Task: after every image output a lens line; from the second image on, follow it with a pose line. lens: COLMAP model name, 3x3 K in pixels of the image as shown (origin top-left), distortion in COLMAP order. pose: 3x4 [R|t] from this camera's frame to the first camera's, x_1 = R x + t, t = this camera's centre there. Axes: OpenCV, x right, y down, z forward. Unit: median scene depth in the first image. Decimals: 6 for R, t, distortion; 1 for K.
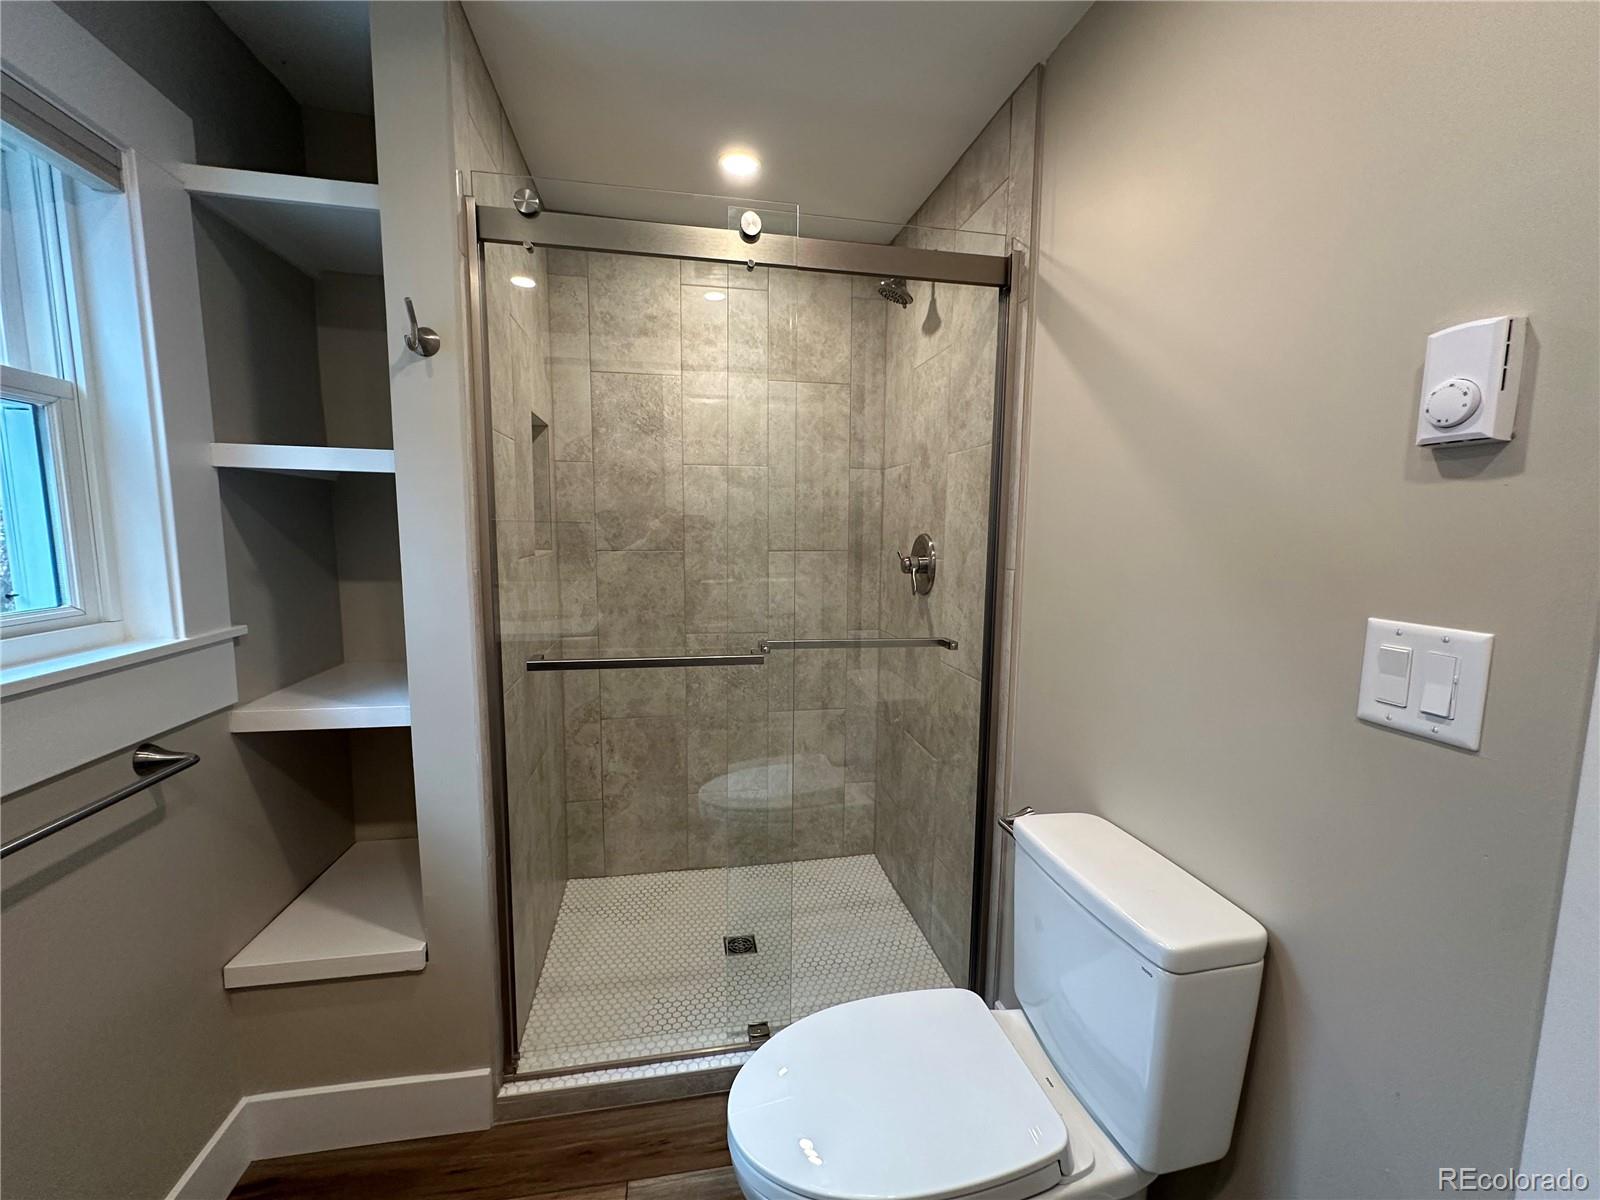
lens RADIAL K [[662.8, 0, 800.8], [0, 662.8, 602.0], [0, 0, 1]] dist [-0.000744, -0.000713]
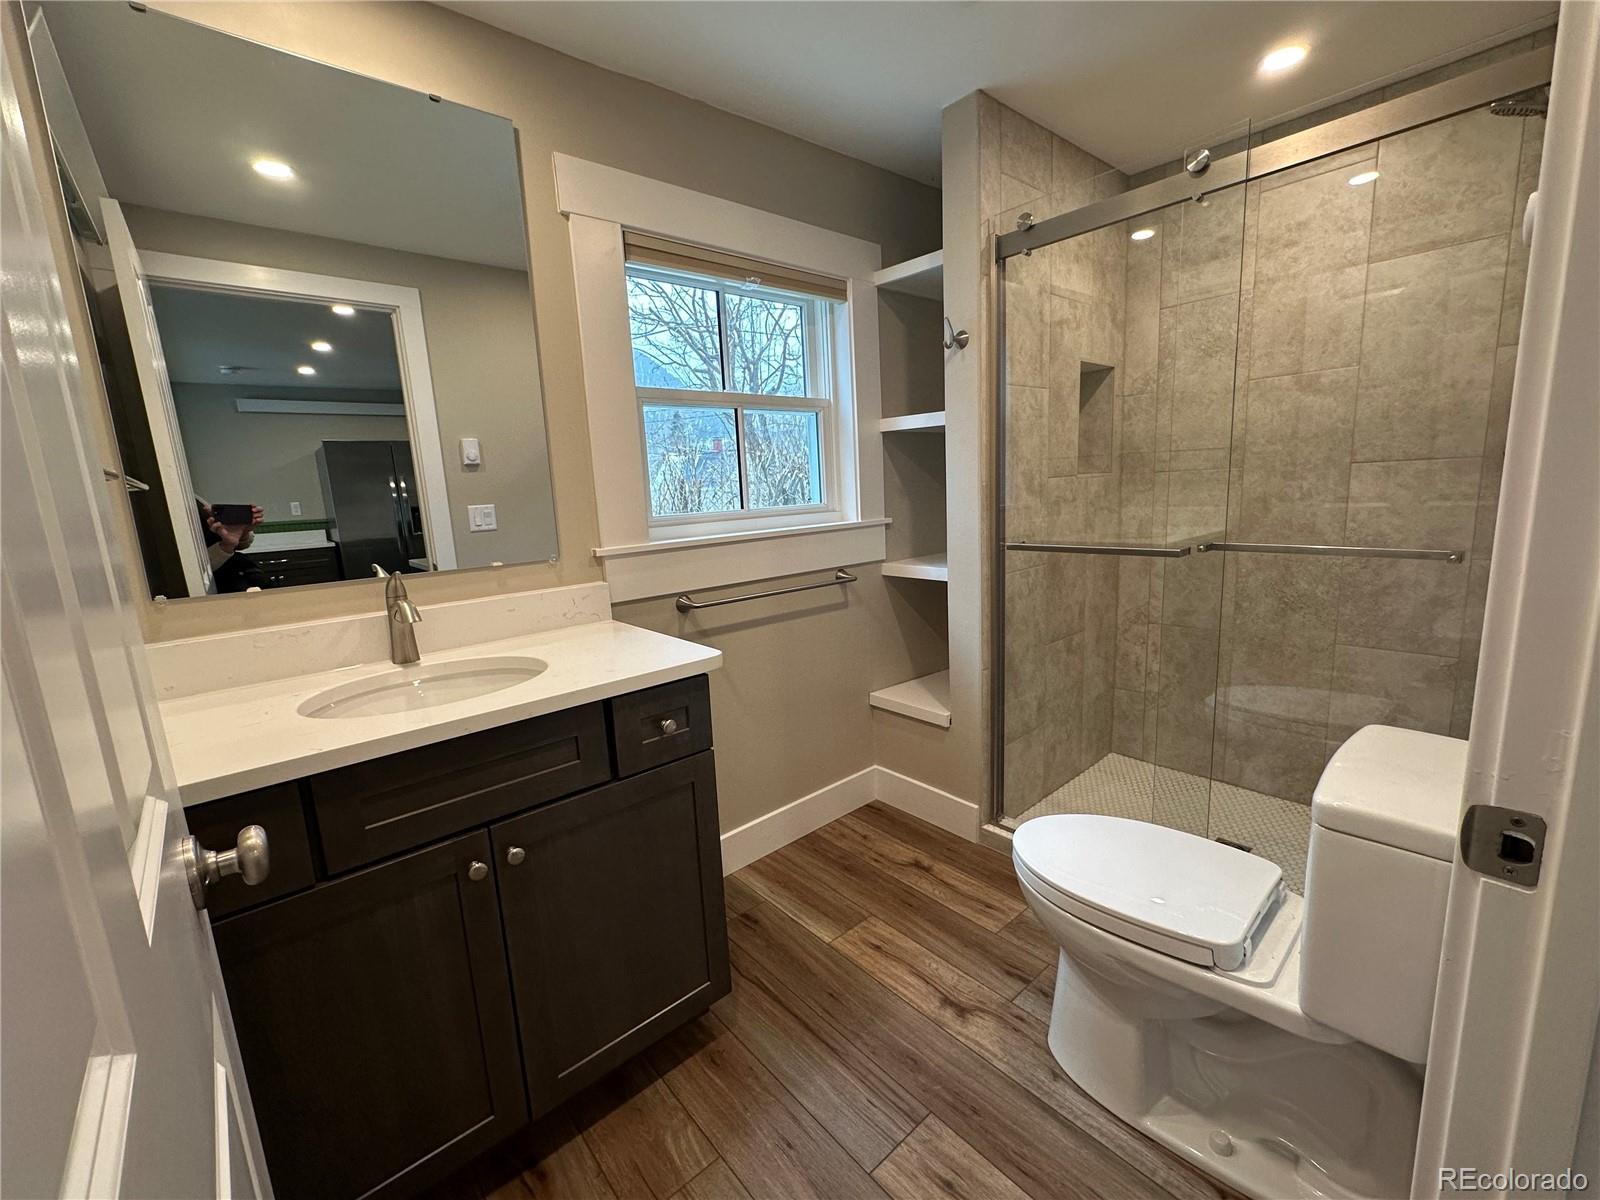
lens RADIAL K [[662.8, 0, 800.8], [0, 662.8, 602.0], [0, 0, 1]] dist [-0.000744, -0.000713]
pose [[0.504117, 0.115257, -0.855910, 0.385688], [-0.045062, 0.993215, 0.107206, 0.049022], [0.862459, -0.015475, 0.505890, -0.093133]]
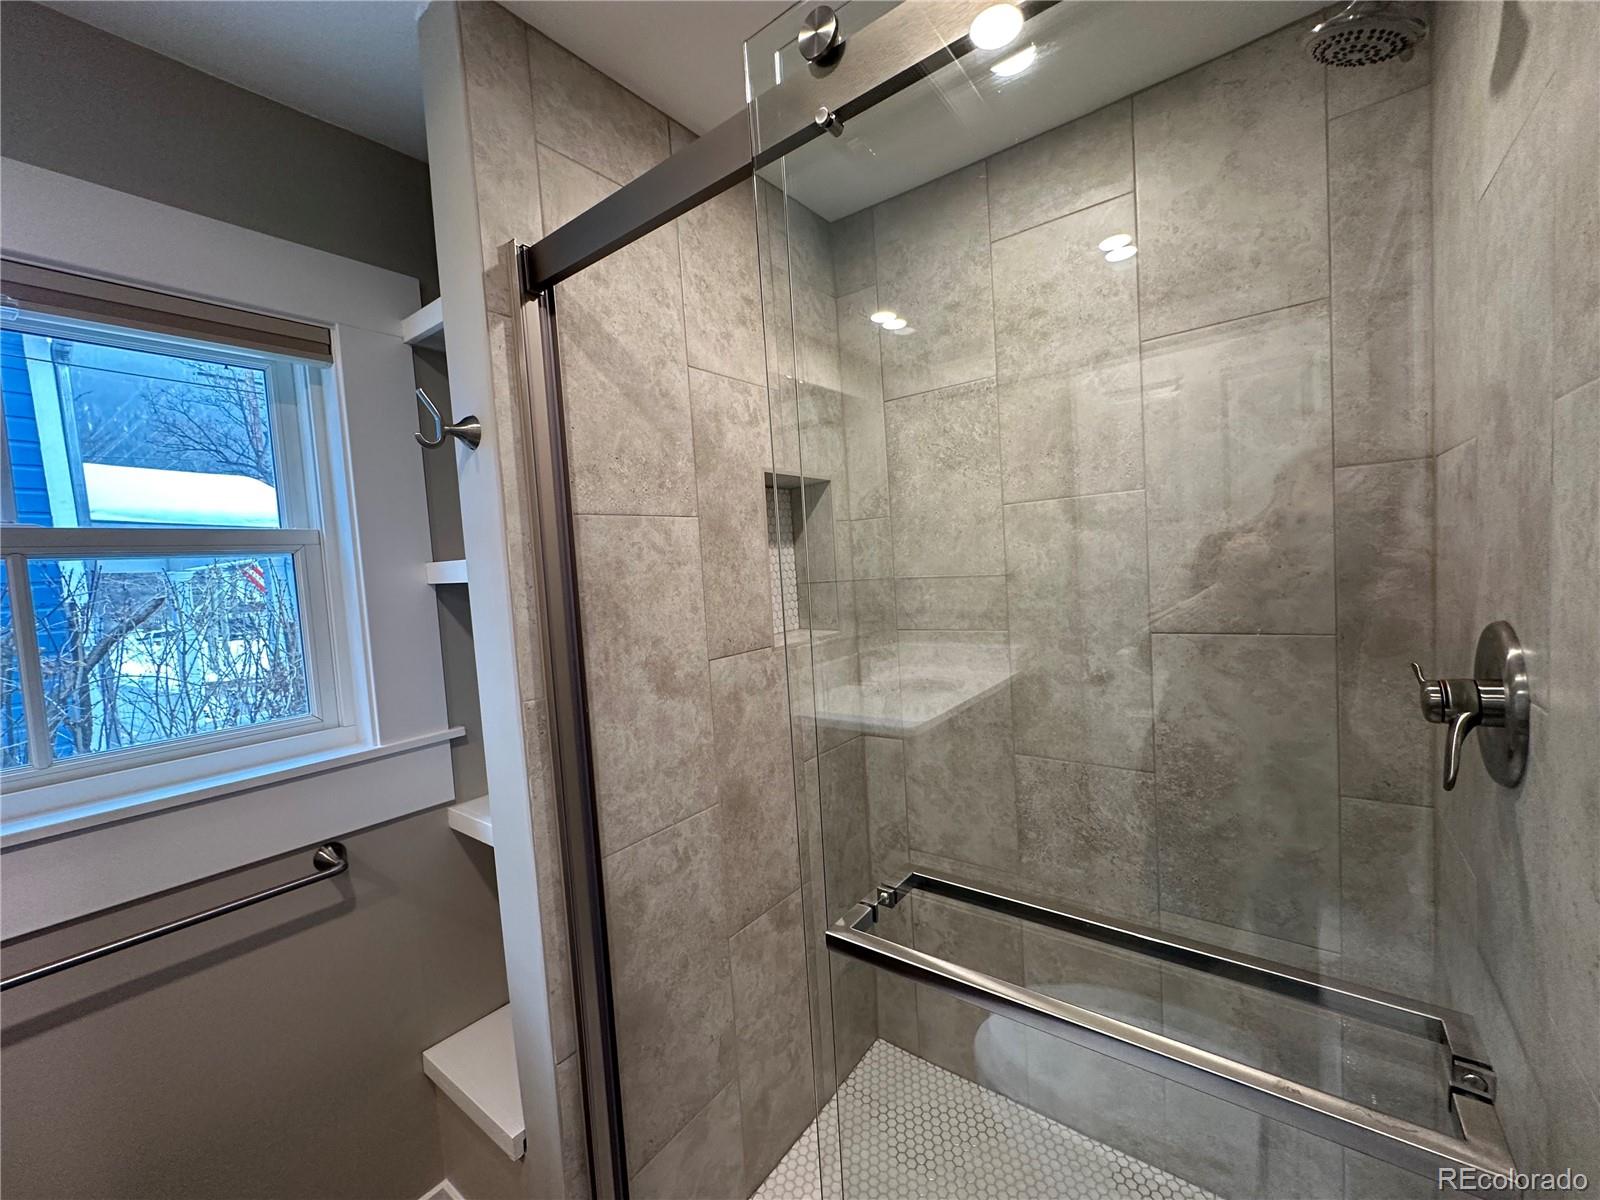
lens RADIAL K [[639.8, 0, 801.7], [0, 639.8, 602.2], [0, 0, 1]] dist [-0.002705, -0.000077]
pose [[0.664141, -0.007183, -0.747573, 0.177833], [-0.018281, 0.999499, -0.025843, -0.090173], [0.747384, 0.030830, 0.663677, 0.430641]]
